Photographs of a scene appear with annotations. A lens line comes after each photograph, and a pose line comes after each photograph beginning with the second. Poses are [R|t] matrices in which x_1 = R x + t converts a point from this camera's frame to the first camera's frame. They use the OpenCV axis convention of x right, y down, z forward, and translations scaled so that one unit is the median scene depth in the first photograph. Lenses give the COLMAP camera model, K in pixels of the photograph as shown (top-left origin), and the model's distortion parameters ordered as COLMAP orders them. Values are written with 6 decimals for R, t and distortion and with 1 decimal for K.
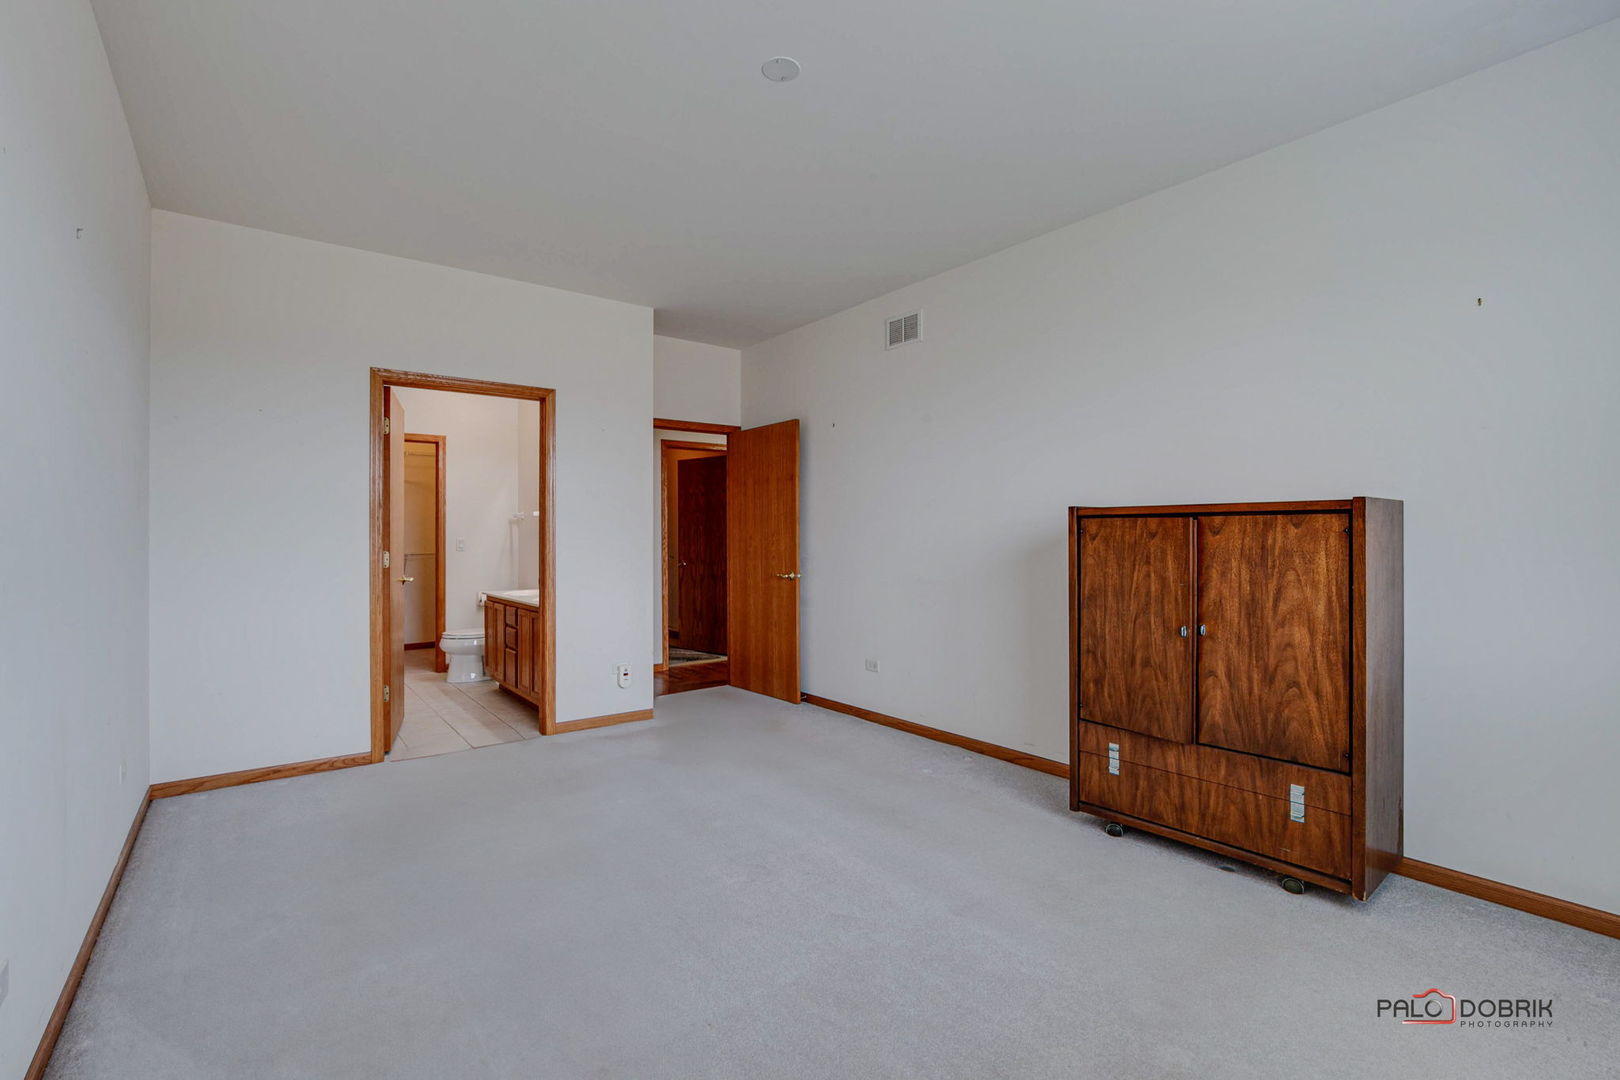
lens RADIAL K [[744.8, 0, 810.0], [0, 744.8, 540.0], [0, 0, 1]] dist [-0.007196, 0.000252]
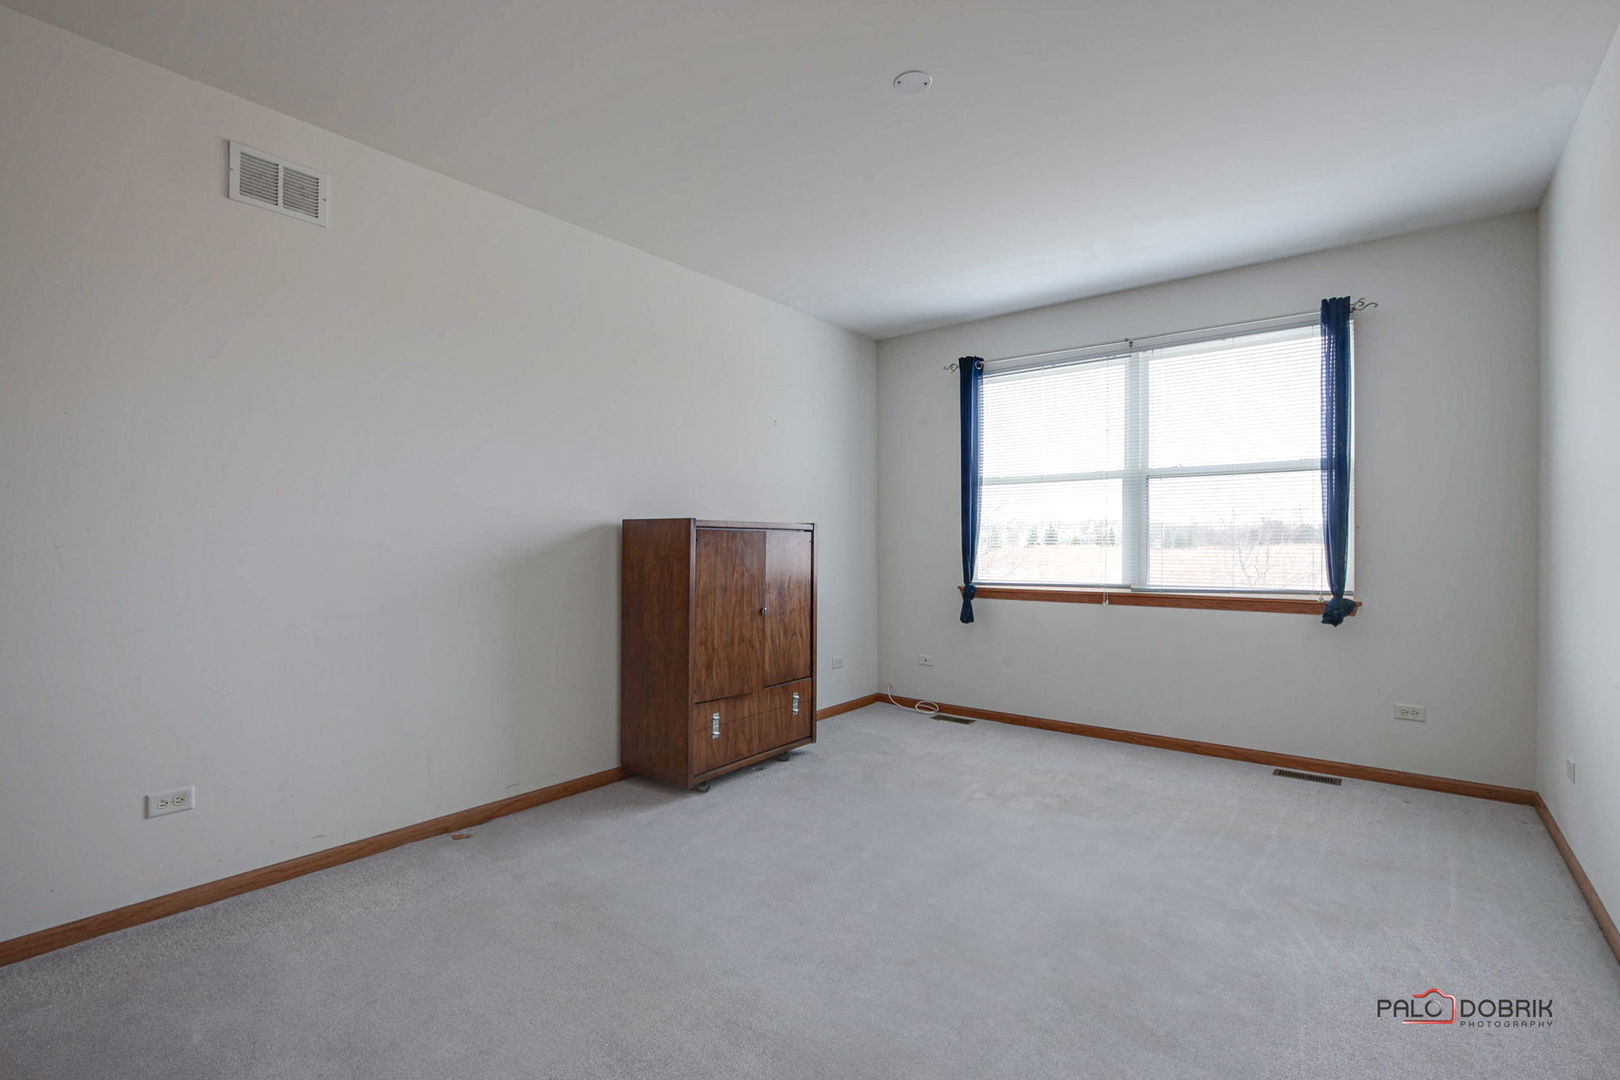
lens RADIAL K [[744.8, 0, 810.0], [0, 744.8, 540.0], [0, 0, 1]] dist [-0.007196, 0.000252]
pose [[-0.246191, 0.009244, 0.969177, -0.857383], [0.005477, 0.999952, -0.008146, -0.000892], [-0.969206, 0.003303, -0.246230, 1.203476]]
